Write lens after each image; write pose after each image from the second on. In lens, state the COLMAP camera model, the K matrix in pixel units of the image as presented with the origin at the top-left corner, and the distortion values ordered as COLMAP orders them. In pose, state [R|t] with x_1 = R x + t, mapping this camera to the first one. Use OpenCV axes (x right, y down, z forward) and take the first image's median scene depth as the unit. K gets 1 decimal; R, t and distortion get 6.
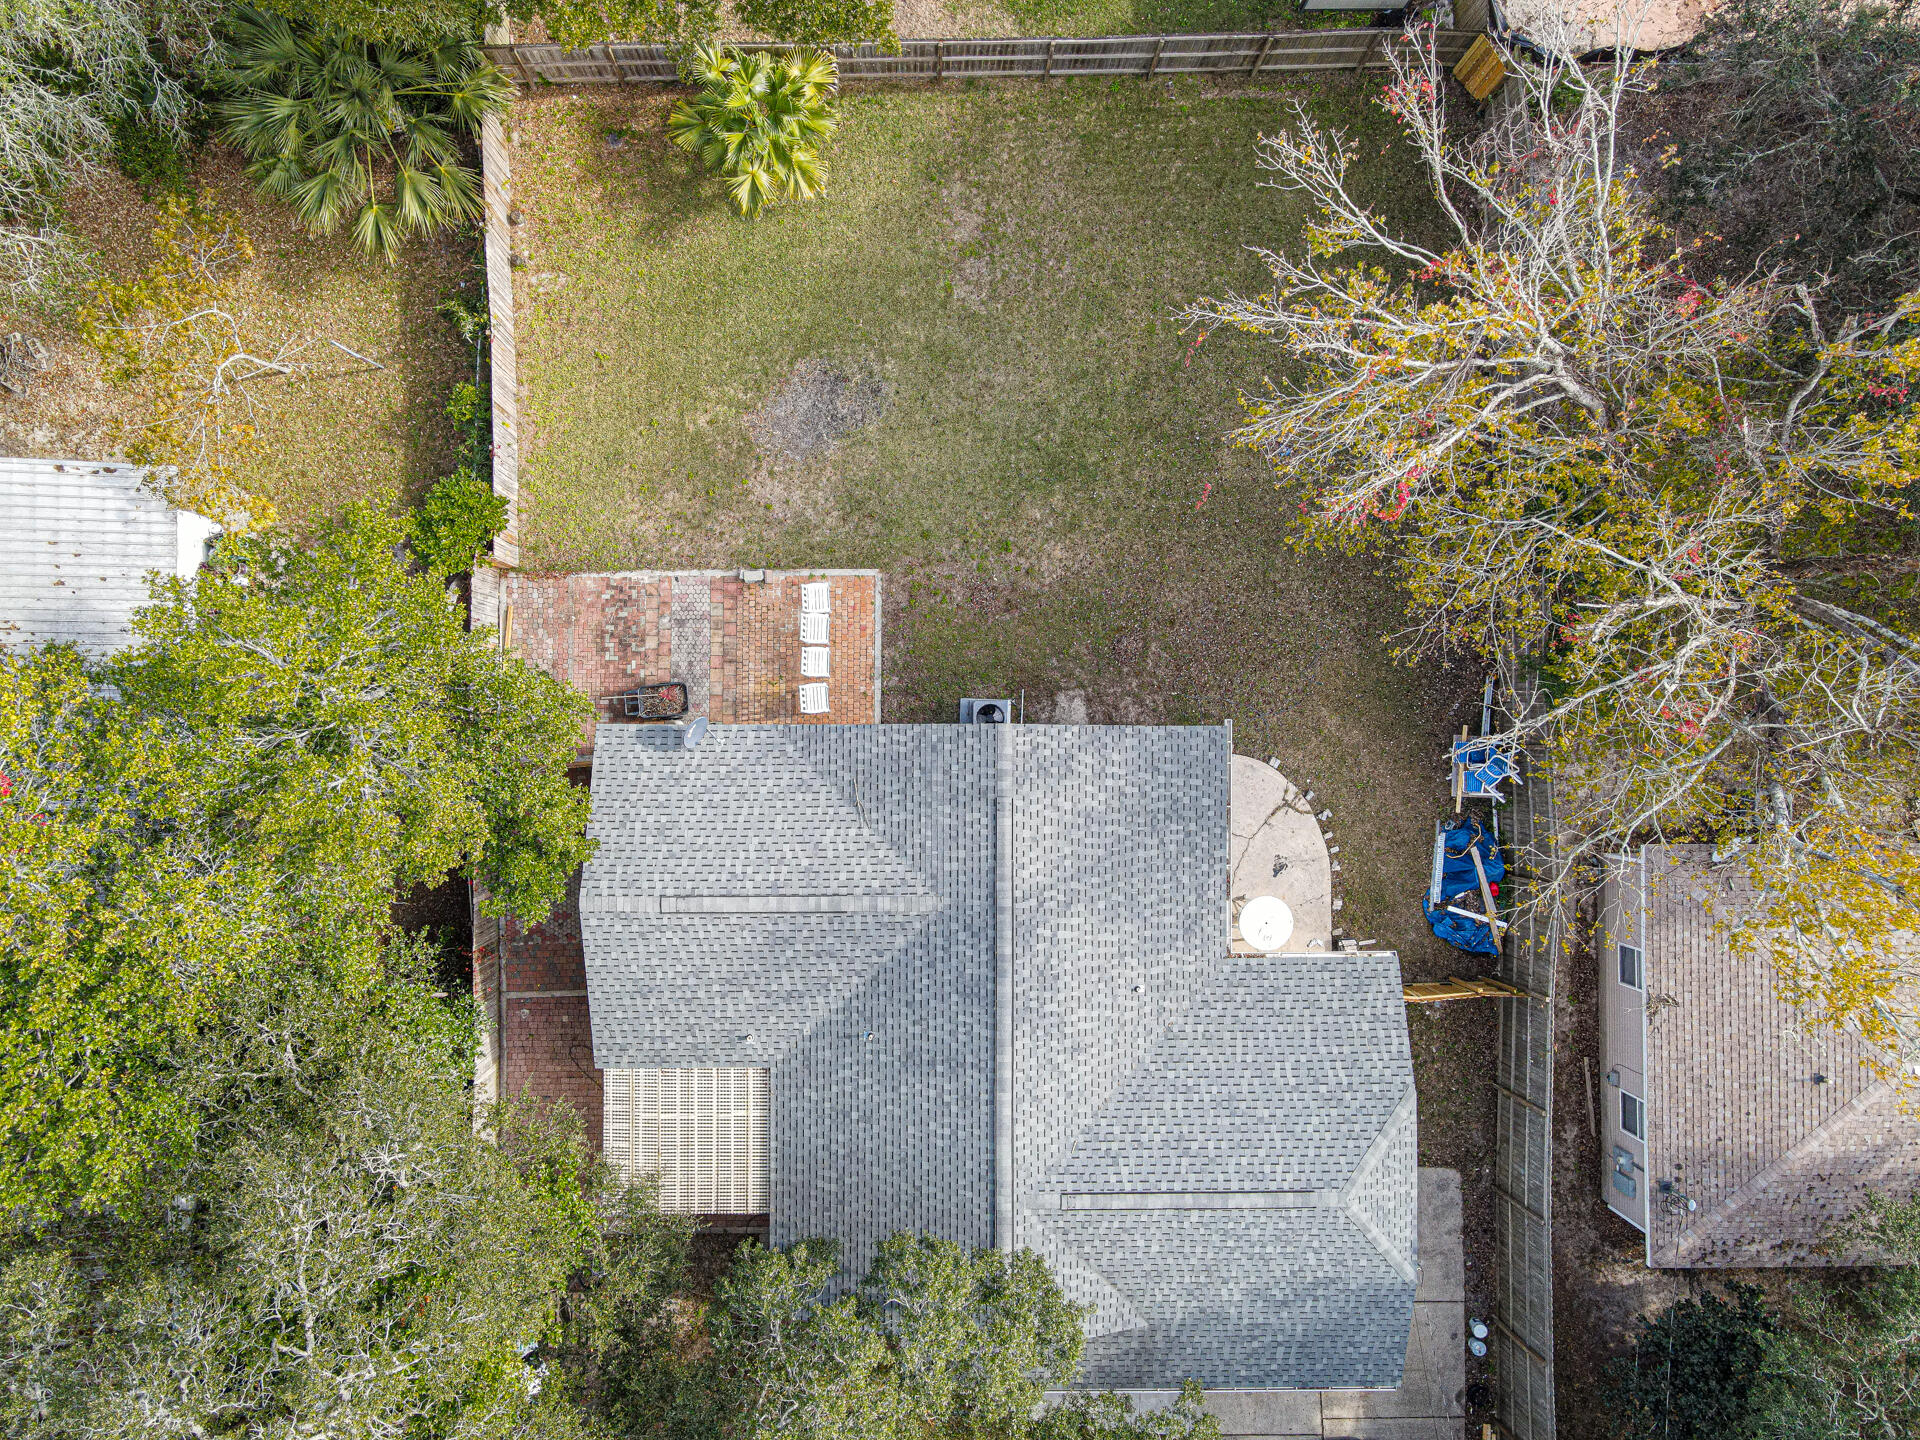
lens RADIAL K [[1344.7, 0, 962.9], [0, 1344.7, 714.9], [0, 0, 1]] dist [0.001725, 0.009364]
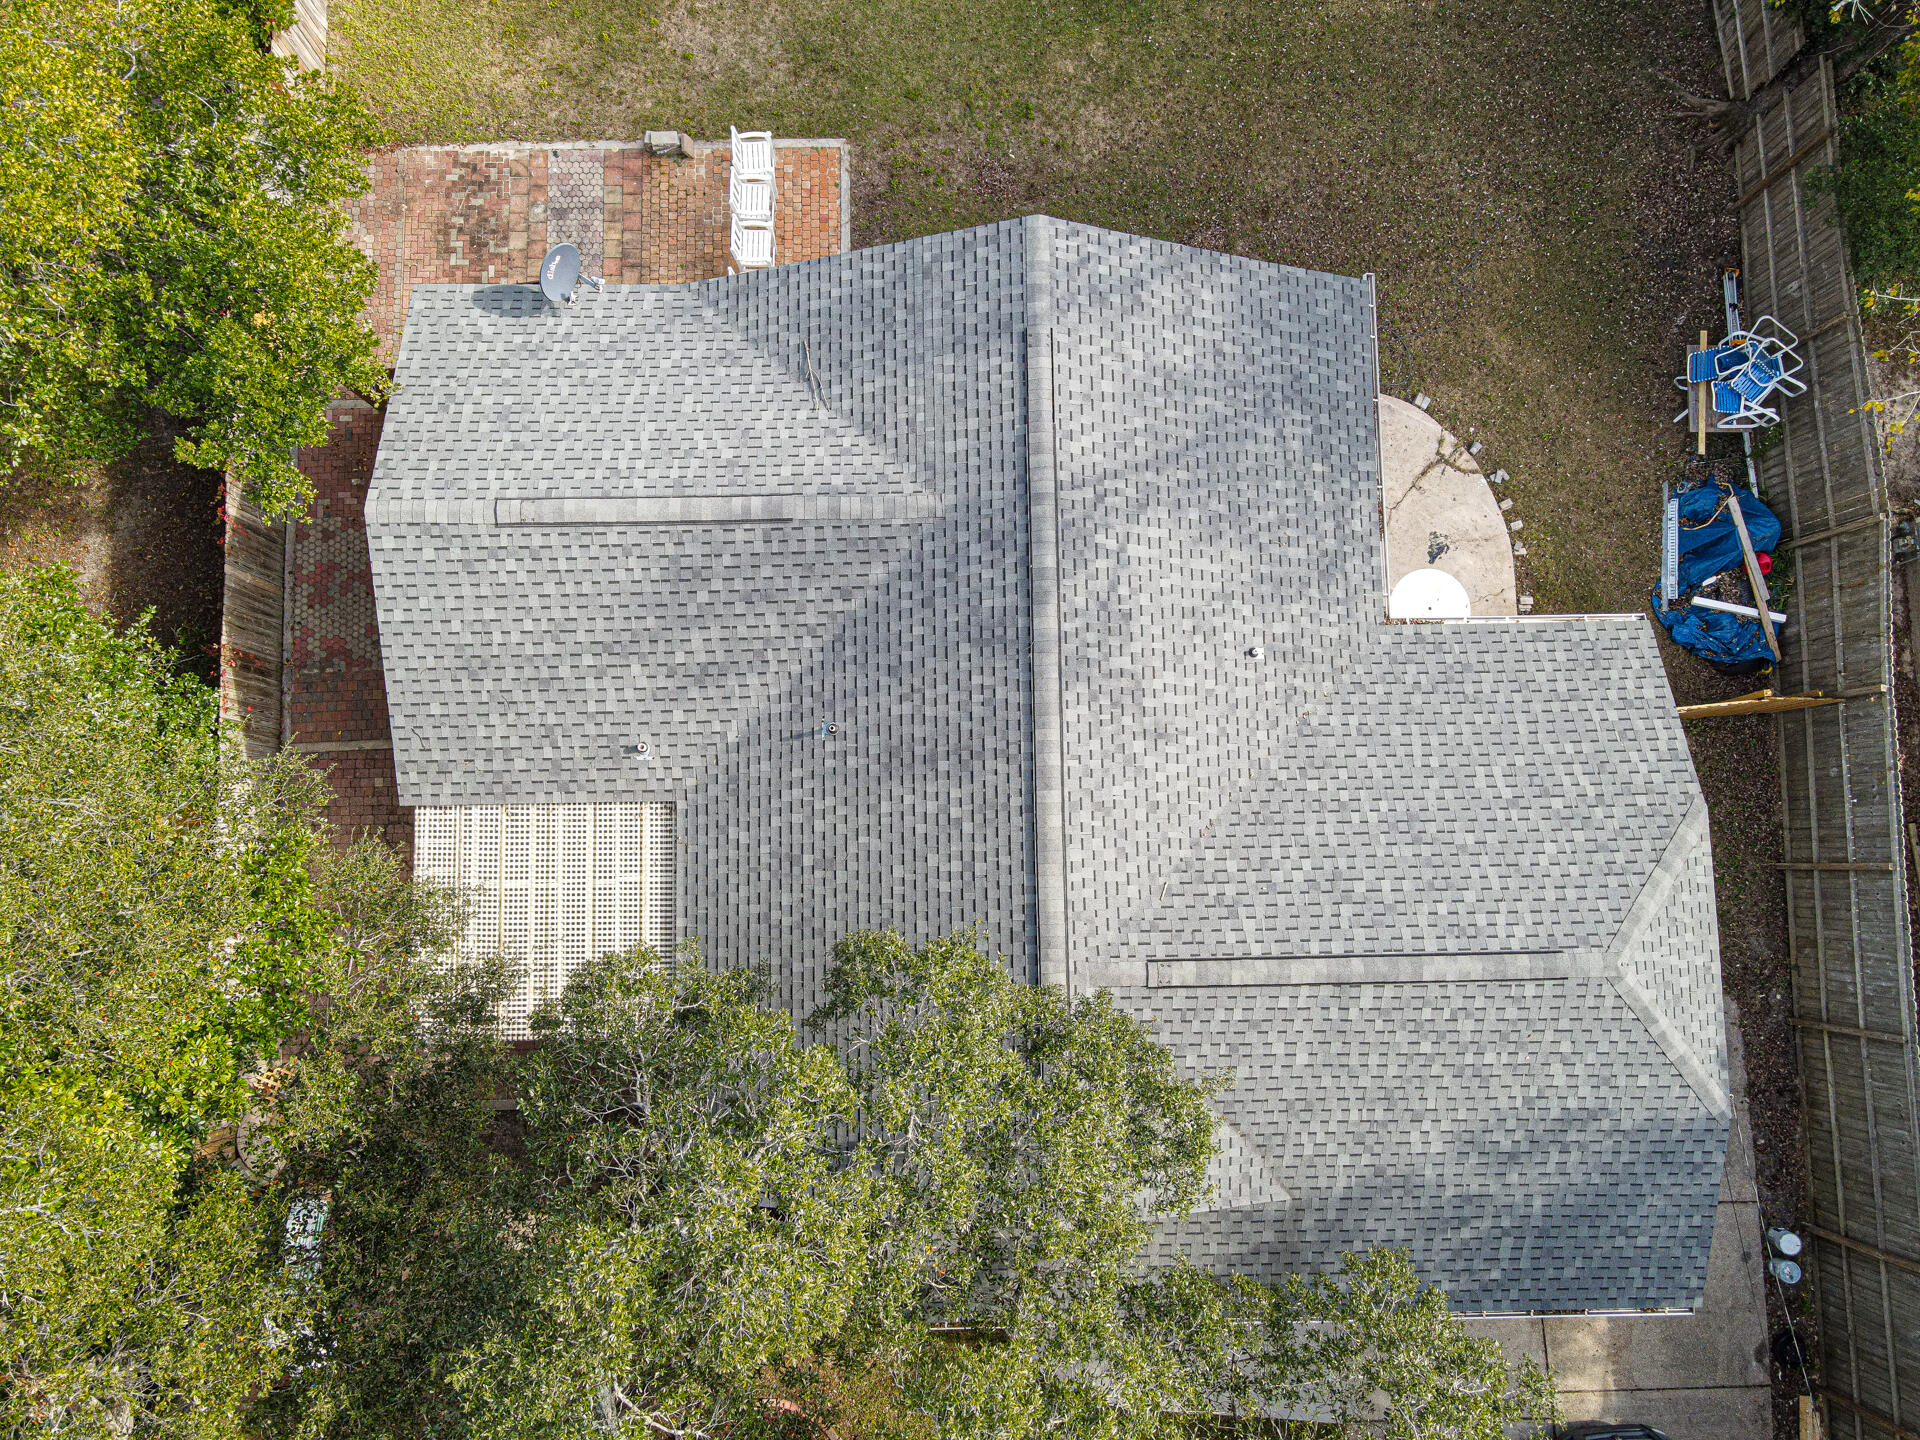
lens RADIAL K [[1344.7, 0, 959.2], [0, 1344.7, 727.5], [0, 0, 1]] dist [0.001725, 0.009364]
pose [[0.999863, -0.016561, 0.000849, -0.009832], [0.016565, 0.995204, -0.096409, 0.295557], [0.000752, 0.096410, 0.995341, 0.370266]]
